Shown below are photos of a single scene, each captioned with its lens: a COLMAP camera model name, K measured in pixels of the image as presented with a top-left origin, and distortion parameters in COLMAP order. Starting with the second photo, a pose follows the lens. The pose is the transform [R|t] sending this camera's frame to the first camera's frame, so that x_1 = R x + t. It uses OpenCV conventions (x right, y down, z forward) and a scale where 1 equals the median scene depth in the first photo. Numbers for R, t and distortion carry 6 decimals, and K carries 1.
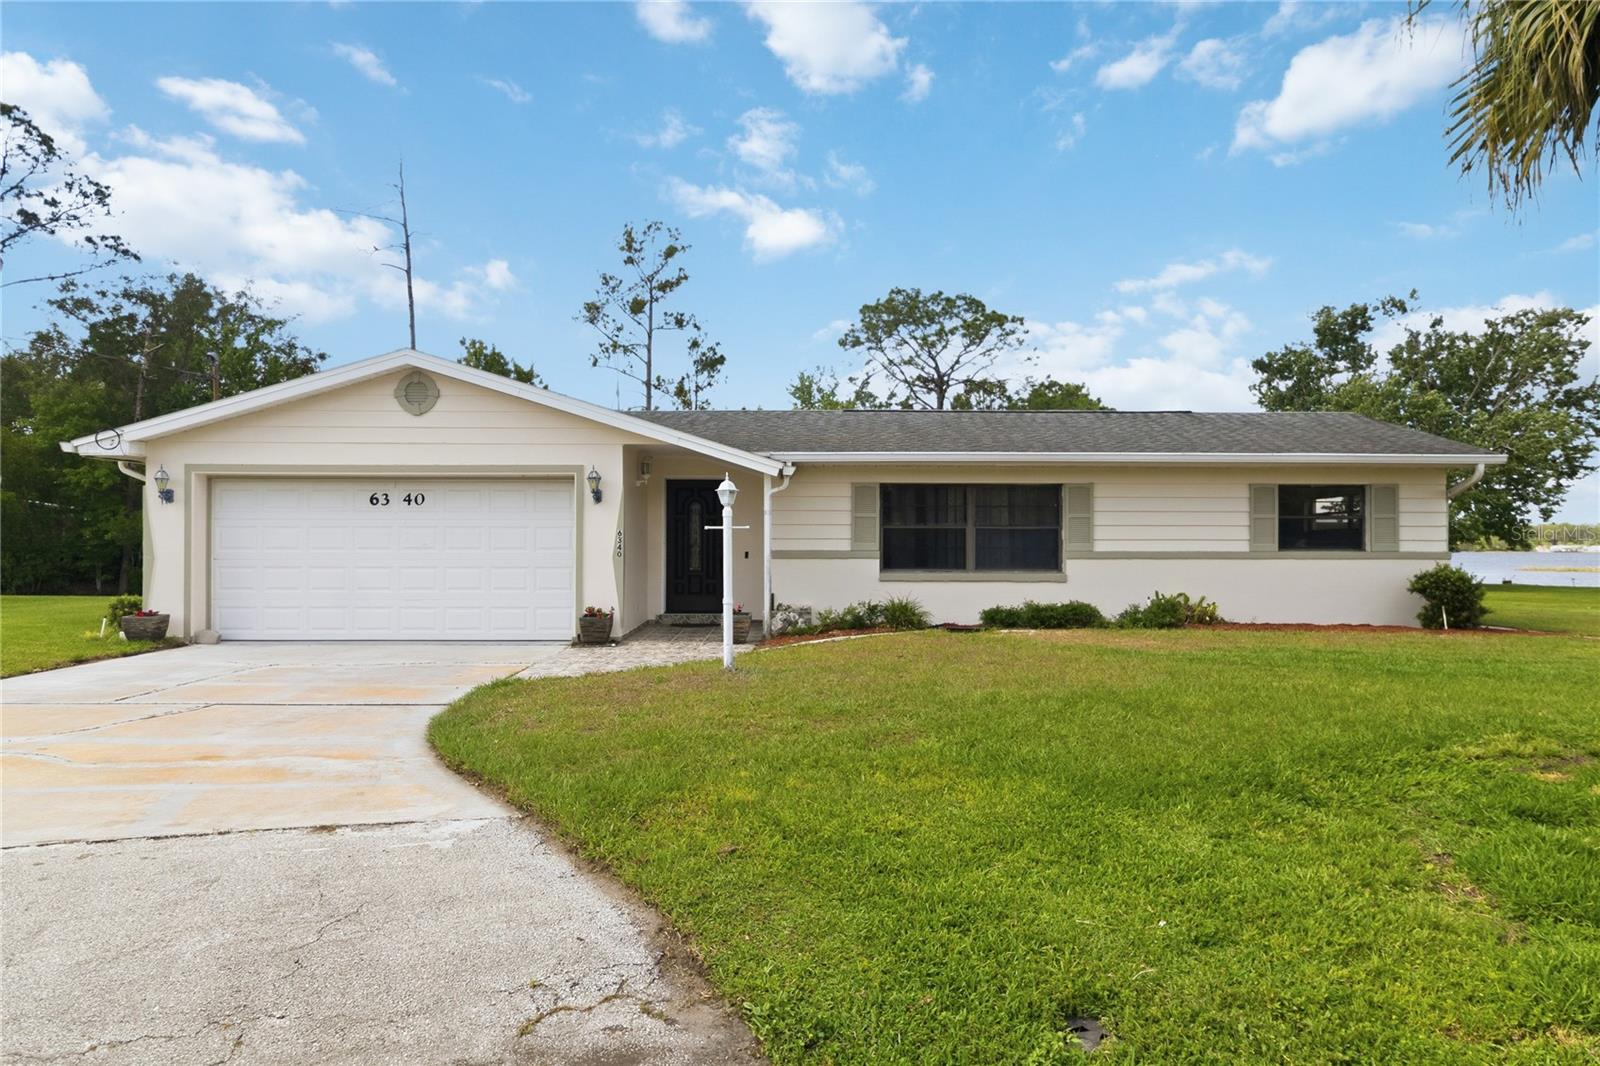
lens RADIAL K [[992.2, 0, 794.6], [0, 992.2, 531.9], [0, 0, 1]] dist [0.001150, 0.001335]
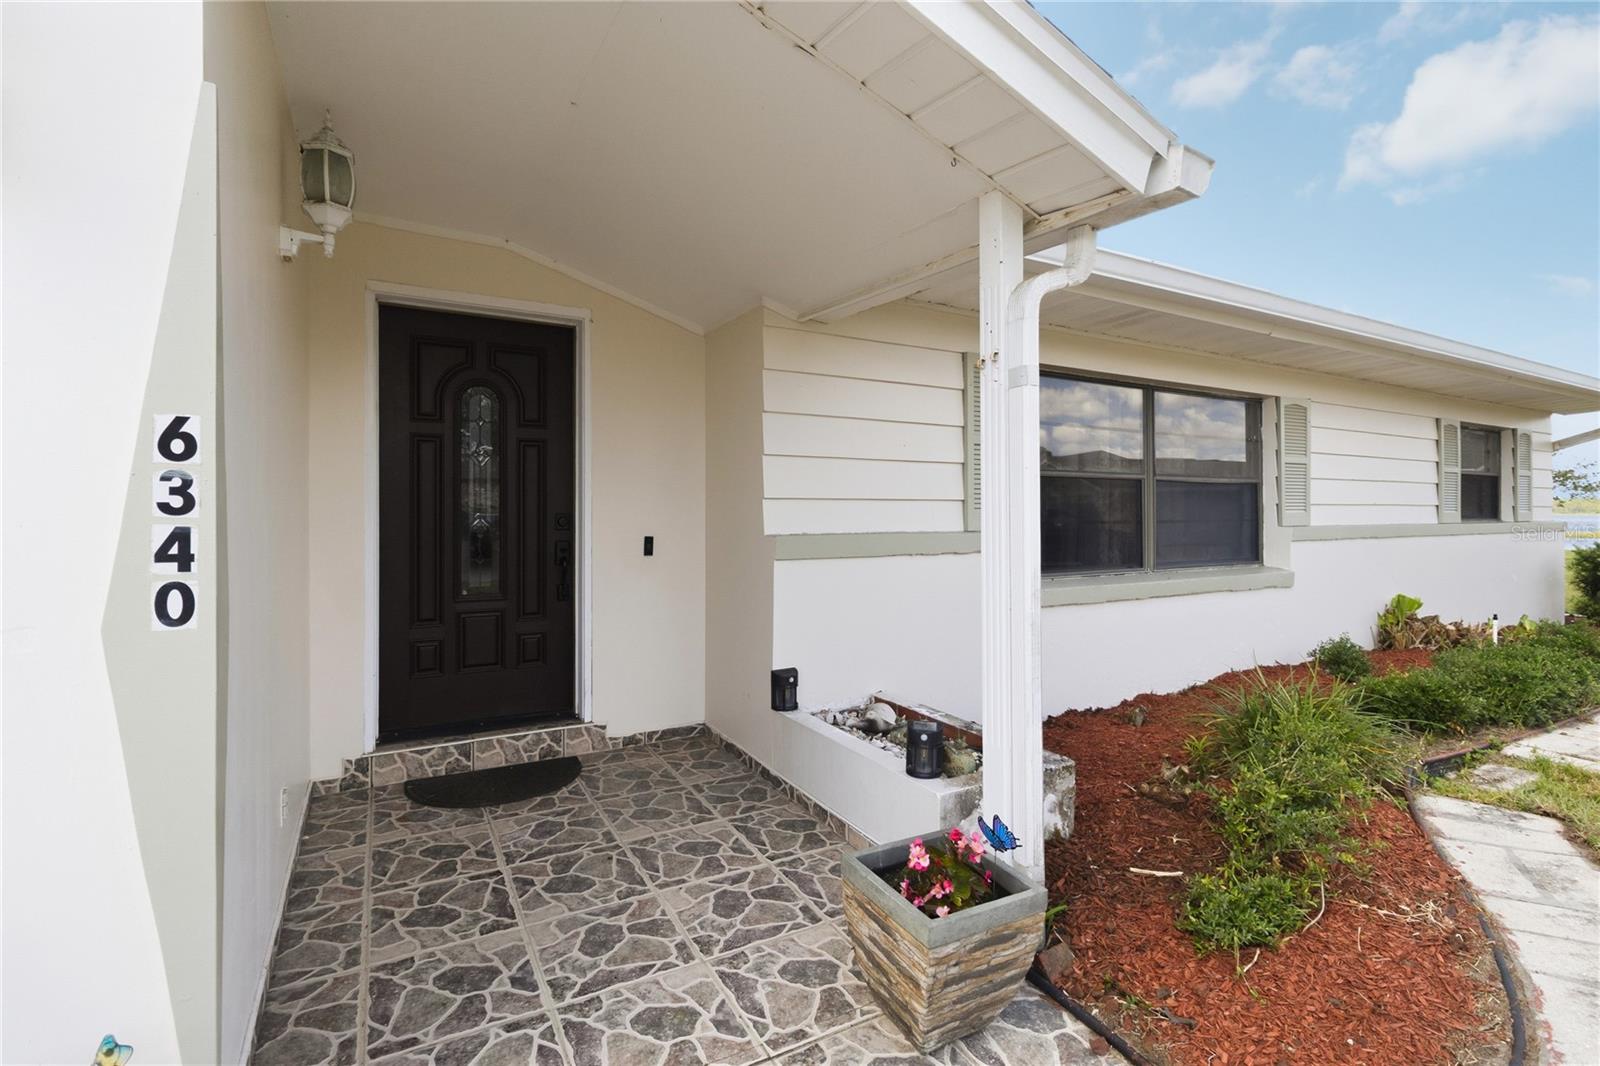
lens RADIAL K [[746.9, 0, 798.8], [0, 746.9, 508.7], [0, 0, 1]] dist [0.000299, 0.000083]
pose [[0.872434, 0.000706, 0.488731, -0.136346], [-0.004687, 0.999965, 0.006922, 0.008578], [-0.488710, -0.008330, 0.872407, 0.777850]]
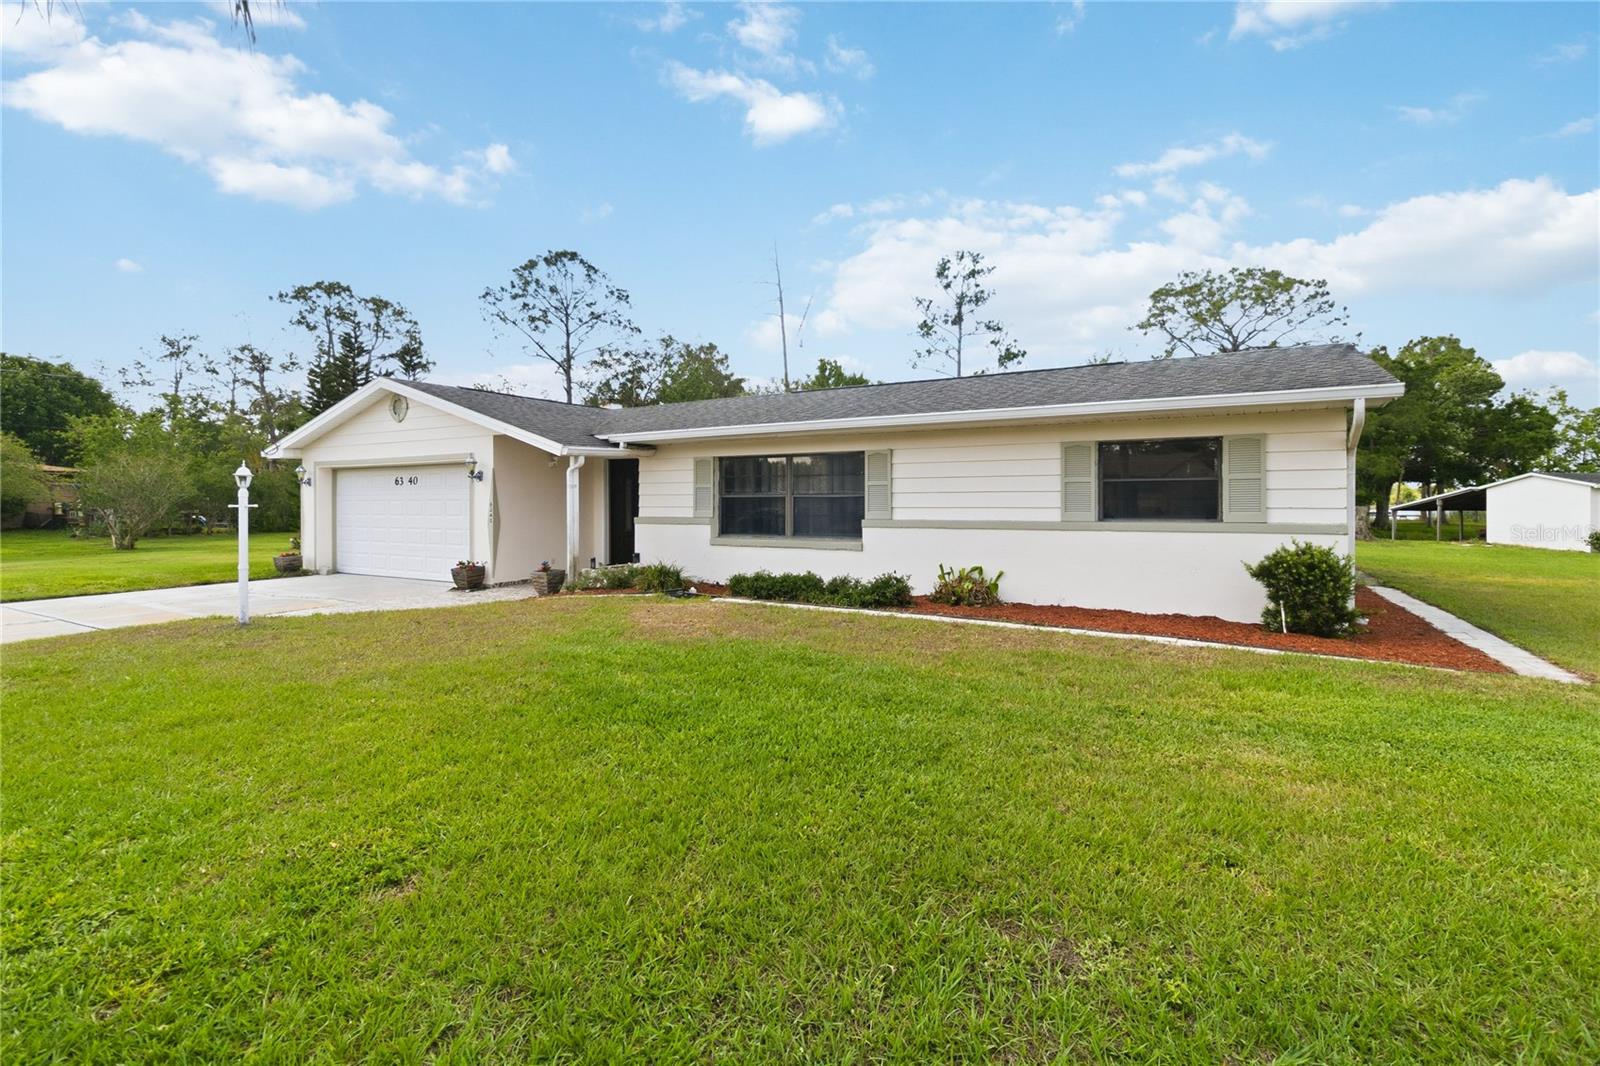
lens RADIAL K [[712.8, 0, 795.6], [0, 712.8, 486.9], [0, 0, 1]] dist [0.012199, 0.000232]
pose [[0.859914, -0.014614, -0.510229, 0.574046], [0.012074, 0.999893, -0.008289, -0.007579], [0.510295, 0.000967, 0.859999, 0.351914]]
